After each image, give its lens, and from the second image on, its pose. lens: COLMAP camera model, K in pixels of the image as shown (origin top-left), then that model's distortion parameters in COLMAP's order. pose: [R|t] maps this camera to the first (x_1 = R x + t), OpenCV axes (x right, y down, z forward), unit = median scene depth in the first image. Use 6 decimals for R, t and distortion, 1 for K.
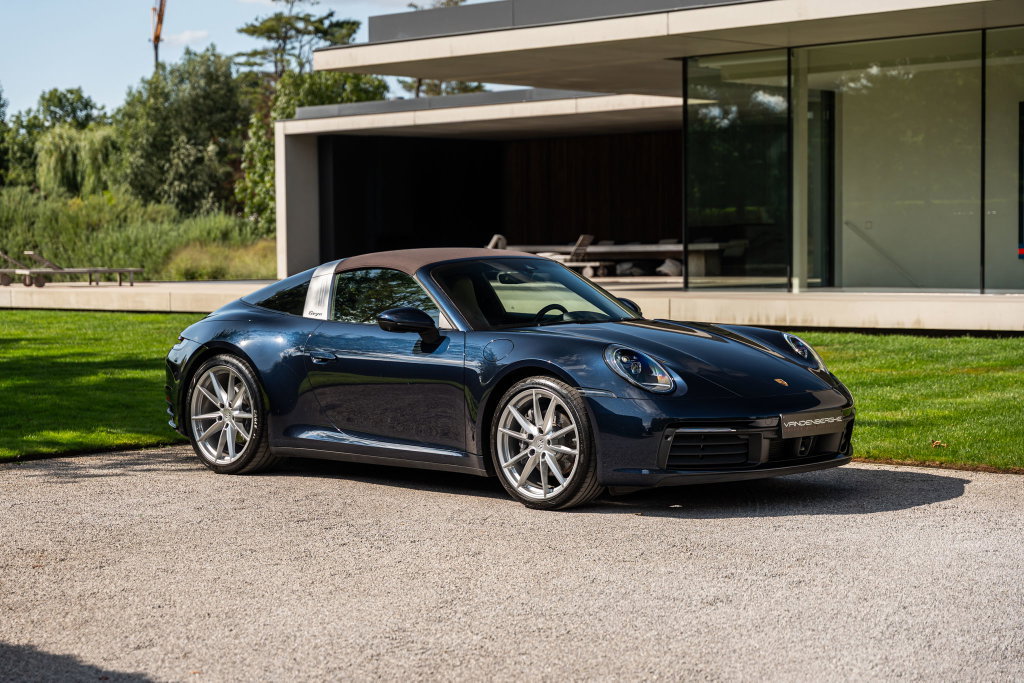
lens RADIAL K [[1933.1, 0, 505.1], [0, 1933.1, 335.7], [0, 0, 1]] dist [0.123109, 0.000000]
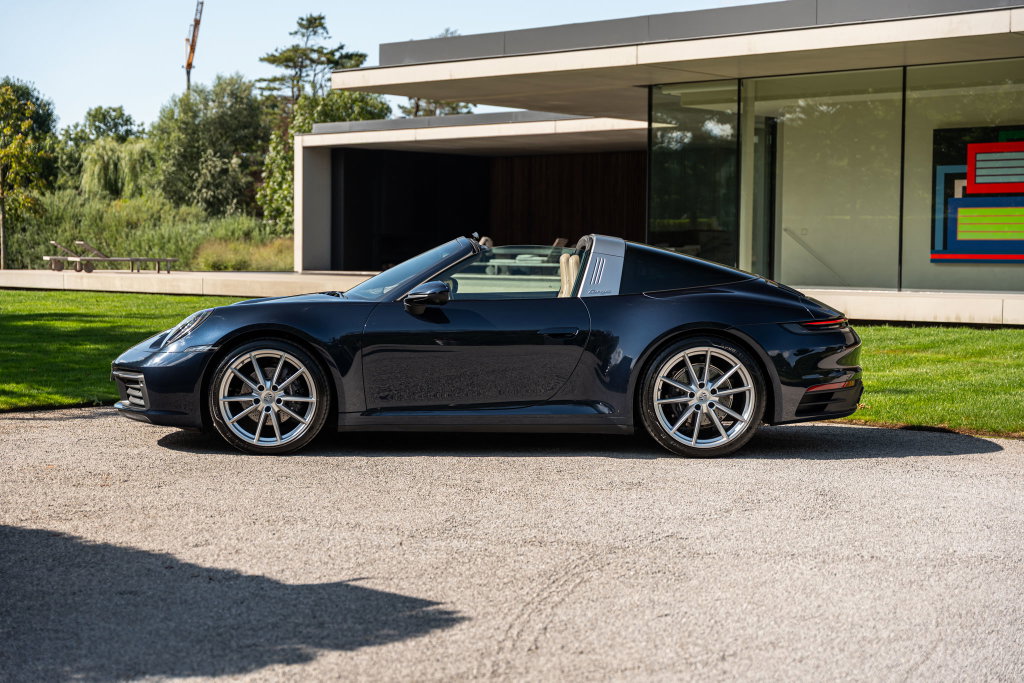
lens RADIAL K [[1675.1, 0, 521.6], [0, 1675.1, 339.2], [0, 0, 1]] dist [0.078494, 0.000000]
pose [[0.999542, 0.020536, 0.022243, -0.003628], [-0.020627, 0.999780, 0.003864, 0.006183], [-0.022158, -0.004321, 0.999745, -0.007298]]
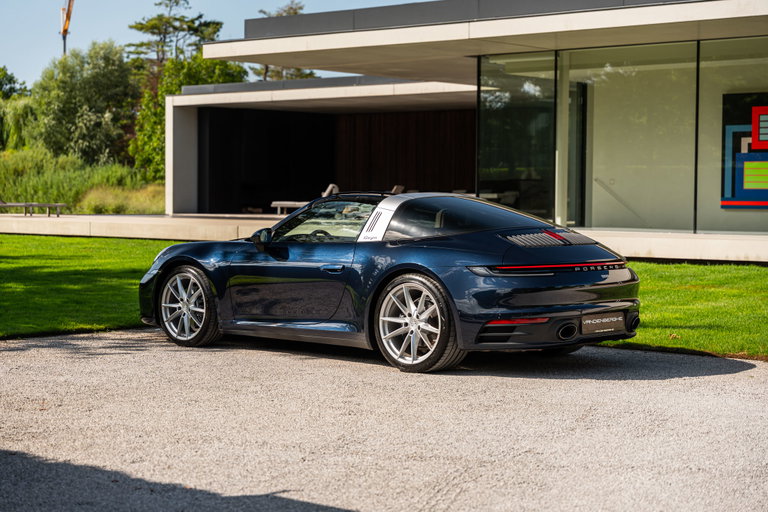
lens RADIAL K [[1464.2, 0, 385.2], [0, 1464.2, 260.1], [0, 0, 1]] dist [0.106357, 0.000000]
pose [[0.998924, 0.017217, 0.043062, -0.013042], [-0.017126, 0.999850, -0.002484, 0.002777], [-0.043099, 0.001744, 0.999069, -0.019697]]
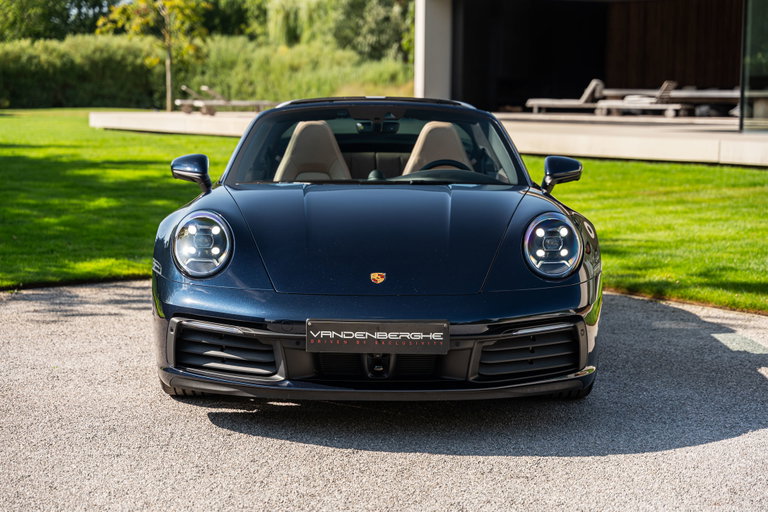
lens RADIAL K [[1464.2, 0, 414.2], [0, 1464.2, 225.8], [0, 0, 1]] dist [0.106357, 0.000000]
pose [[0.988316, 0.033986, -0.148579, 0.030359], [-0.026866, 0.998404, 0.049671, -0.005476], [0.150030, -0.045099, 0.987652, 0.102294]]
